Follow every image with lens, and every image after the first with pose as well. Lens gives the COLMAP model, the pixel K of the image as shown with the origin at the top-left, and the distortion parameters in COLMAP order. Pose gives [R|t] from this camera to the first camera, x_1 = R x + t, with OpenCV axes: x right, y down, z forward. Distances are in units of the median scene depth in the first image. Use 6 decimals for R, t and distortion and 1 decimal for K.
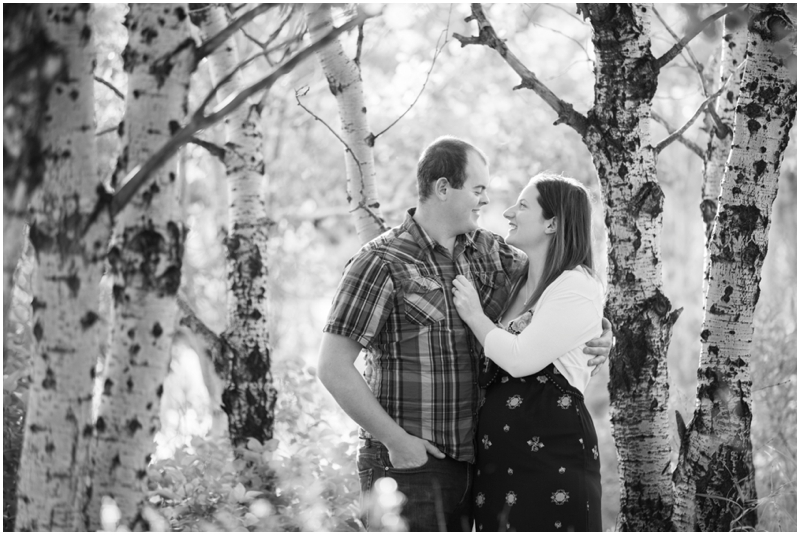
lens RADIAL K [[4401.2, 0, 401.0], [0, 4401.2, 265.4], [0, 0, 1]] dist [1.490456, 0.000000]
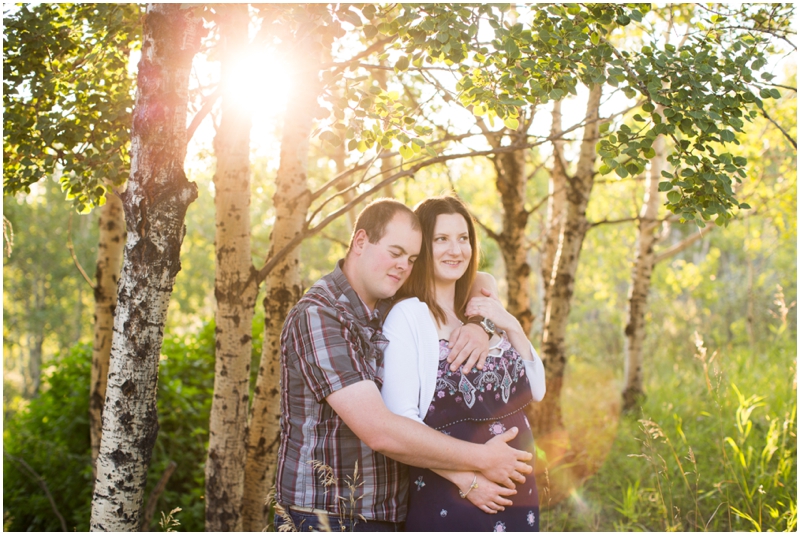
lens RADIAL K [[1181.6, 0, 398.1], [0, 1181.6, 267.6], [0, 0, 1]] dist [-0.145939, 0.000000]
pose [[0.999592, 0.014783, -0.024452, 0.003304], [-0.014963, 0.999862, -0.007171, -0.010578], [0.024343, 0.007534, 0.999675, 0.359695]]
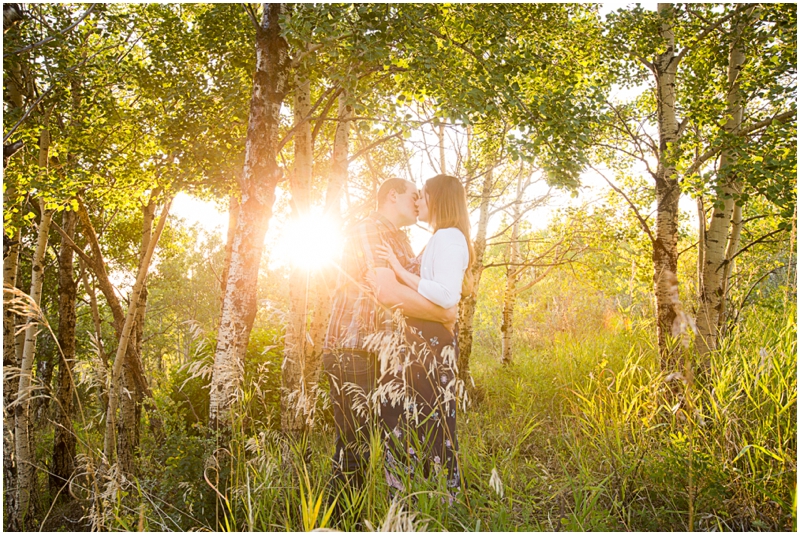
lens RADIAL K [[585.8, 0, 398.8], [0, 585.8, 265.1], [0, 0, 1]] dist [-0.040376, 0.000168]
pose [[0.999812, 0.014829, 0.012511, -0.004729], [-0.013211, 0.992604, -0.120680, 0.031799], [-0.014208, 0.120492, 0.992613, 0.395245]]
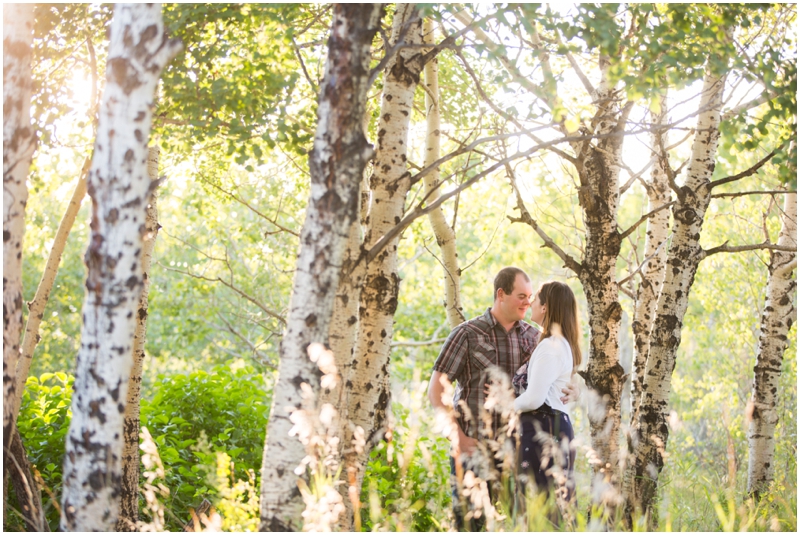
lens RADIAL K [[2442.9, 0, 400.8], [0, 2442.9, 267.0], [0, 0, 1]] dist [-0.011597, 0.000000]
pose [[0.998891, 0.043345, 0.018370, -0.049051], [-0.041874, 0.996376, -0.074042, 0.043896], [-0.021513, 0.073191, 0.997086, 0.016725]]
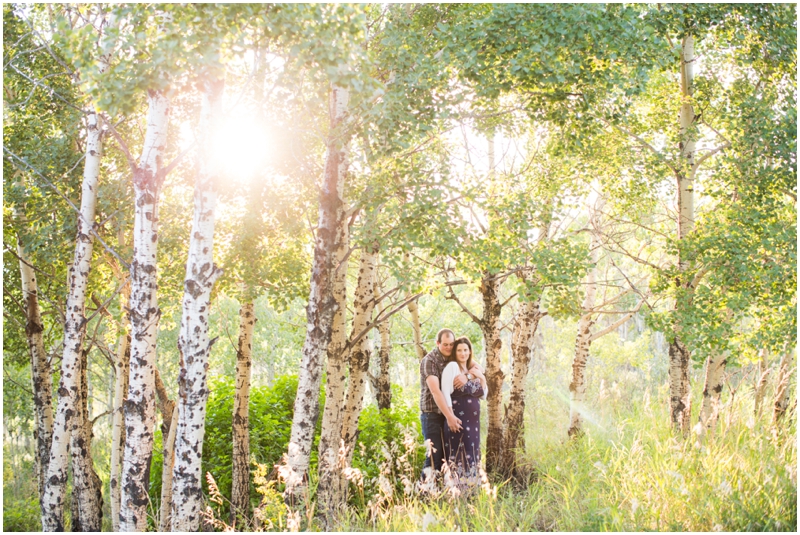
lens RADIAL K [[1181.6, 0, 399.2], [0, 1181.6, 268.5], [0, 0, 1]] dist [-0.145939, 0.000000]
pose [[0.999564, 0.022846, -0.018679, -0.007168], [-0.024100, 0.997262, -0.069910, -0.007053], [0.017031, 0.070330, 0.997378, 0.044889]]
